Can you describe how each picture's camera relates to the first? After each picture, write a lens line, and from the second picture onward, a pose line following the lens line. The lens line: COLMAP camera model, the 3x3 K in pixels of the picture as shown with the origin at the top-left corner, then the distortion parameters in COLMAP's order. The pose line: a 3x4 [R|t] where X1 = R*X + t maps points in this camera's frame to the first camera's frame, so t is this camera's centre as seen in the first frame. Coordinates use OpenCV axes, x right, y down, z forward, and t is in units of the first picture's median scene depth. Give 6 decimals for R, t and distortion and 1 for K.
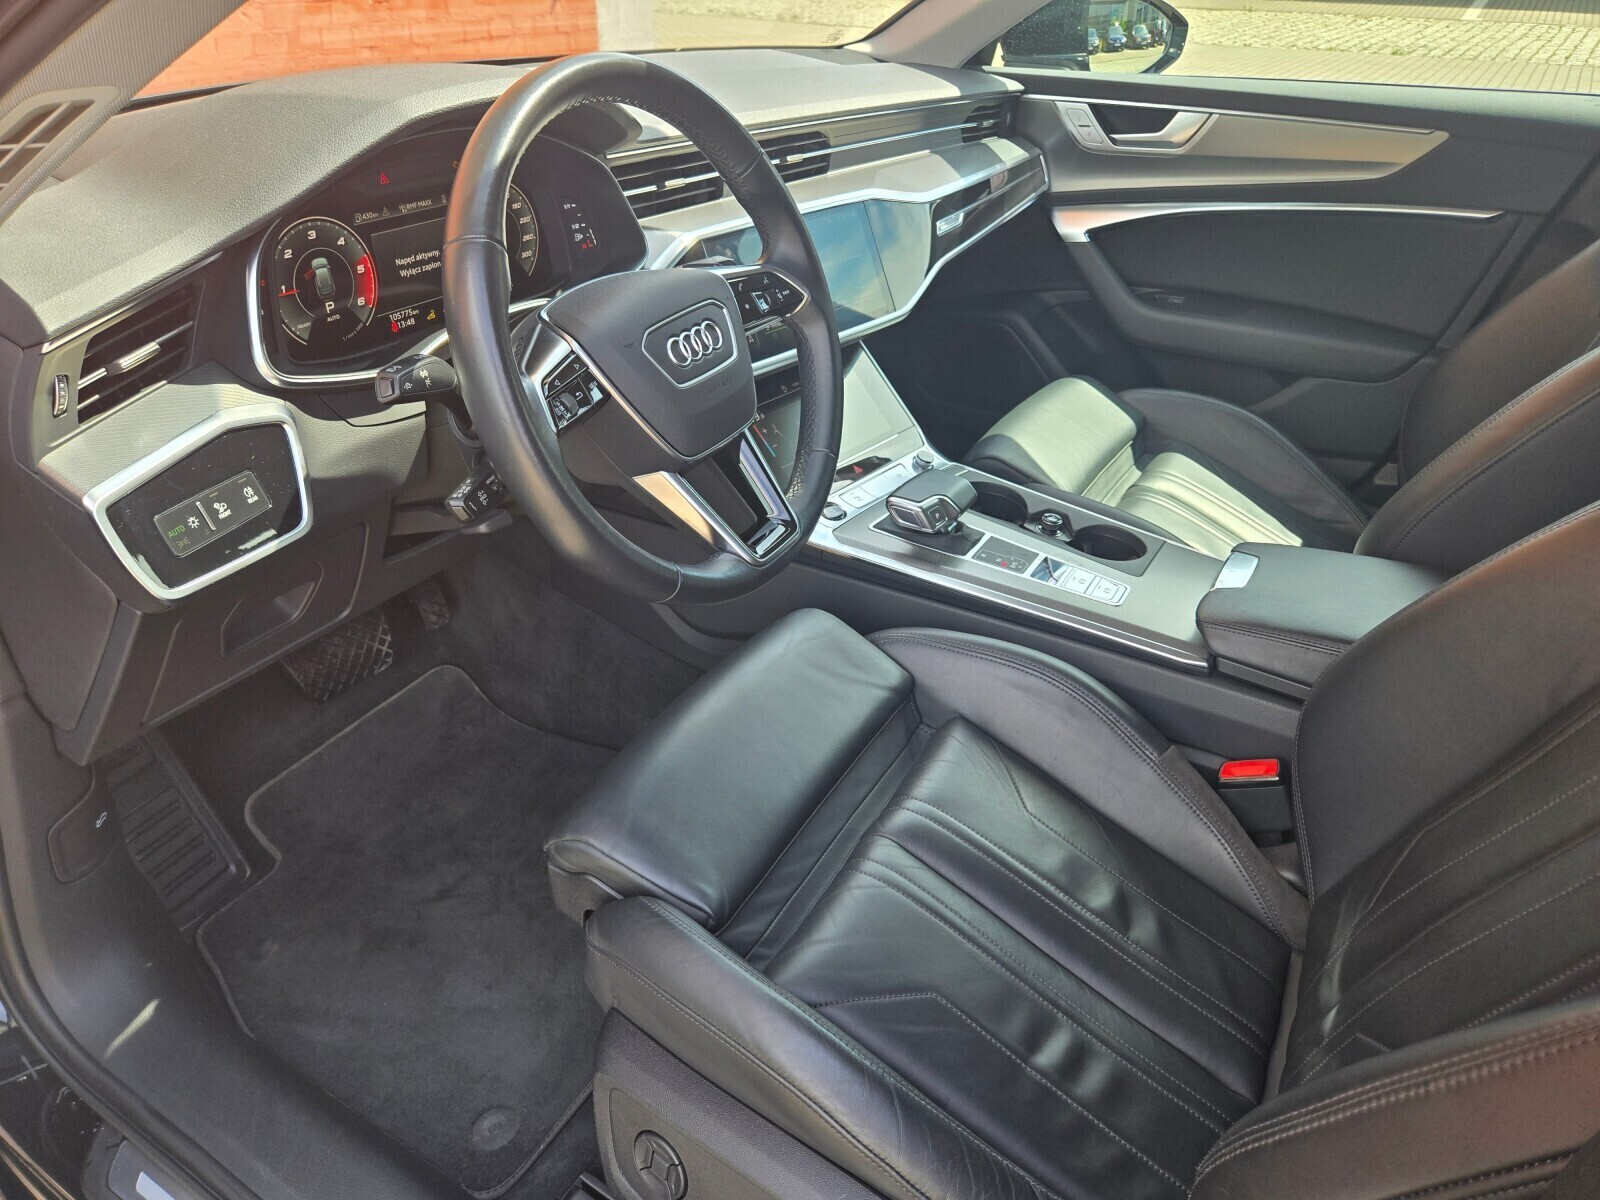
lens RADIAL K [[1078.8, 0, 782.7], [0, 1078.8, 593.0], [0, 0, 1]] dist [0.067435, -0.064015]
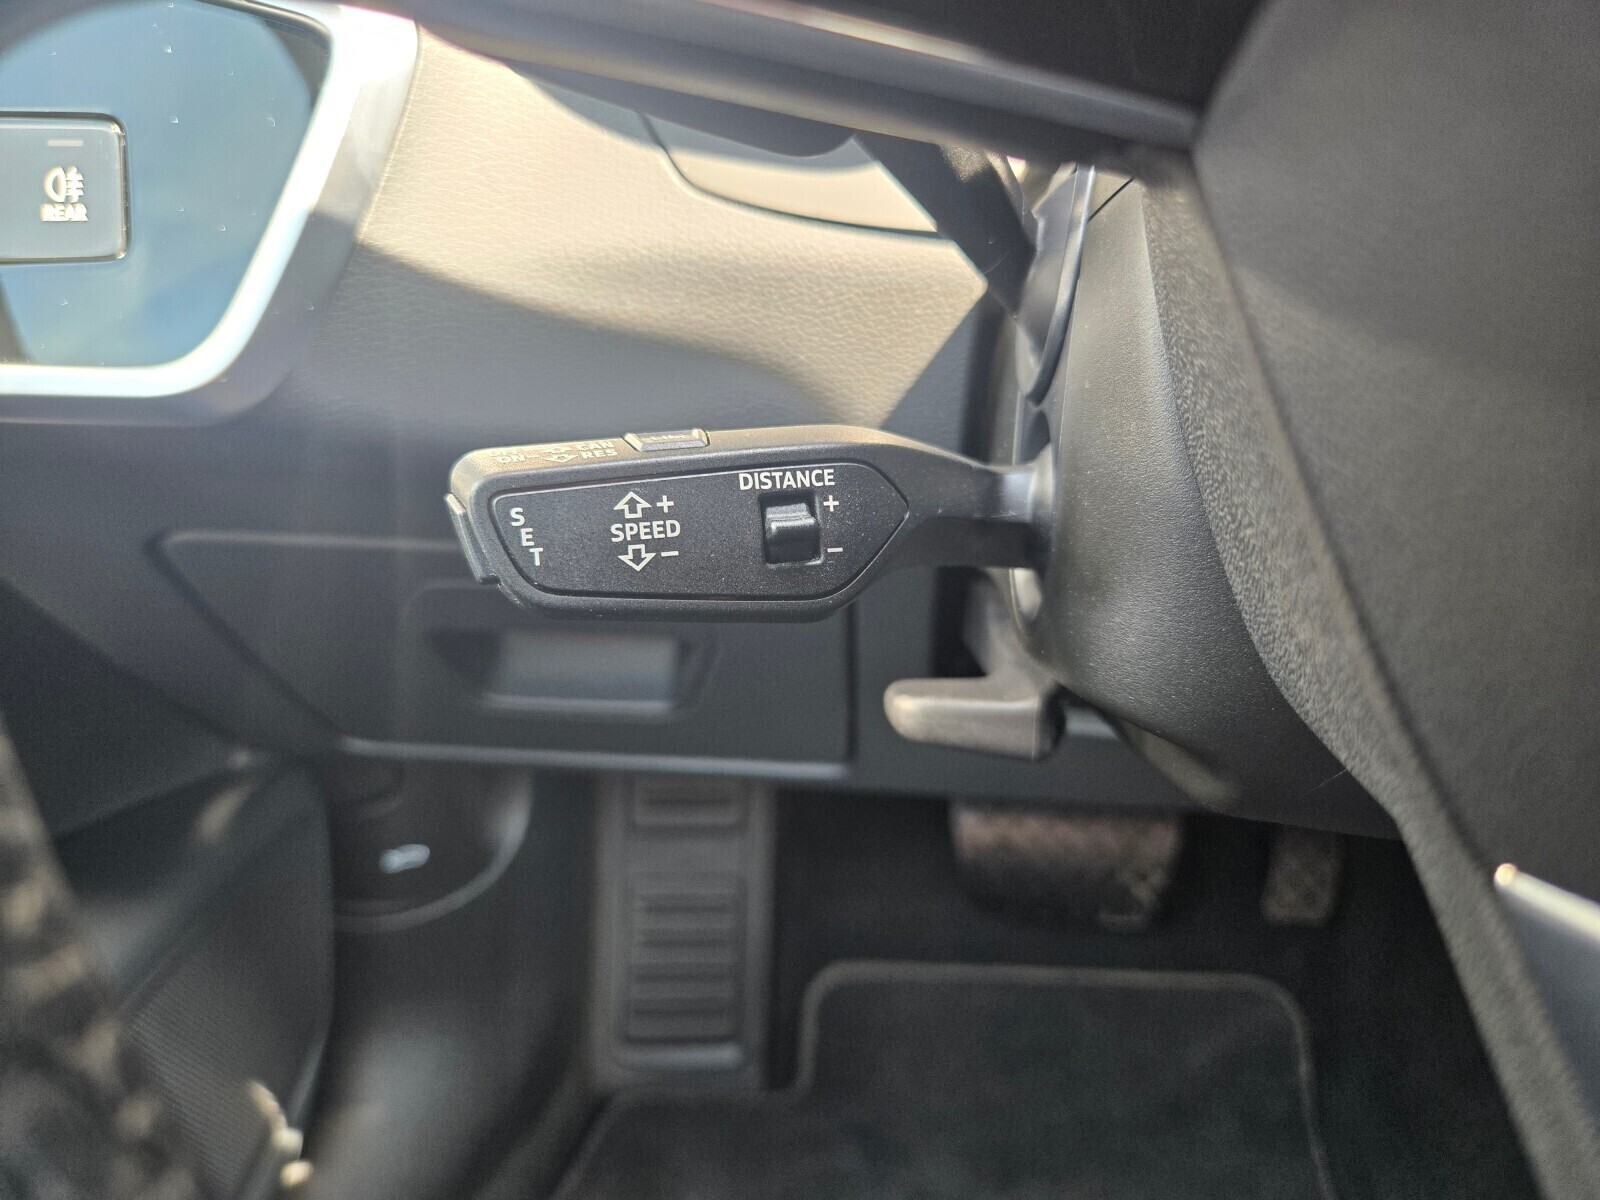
lens RADIAL K [[1078.1, 0, 777.9], [0, 1078.1, 595.6], [0, 0, 1]] dist [0.071396, -0.055894]
pose [[0.437405, 0.362307, -0.823049, -0.056926], [-0.467906, 0.873290, 0.135757, -0.059982], [0.767946, 0.325729, 0.551507, 0.484004]]
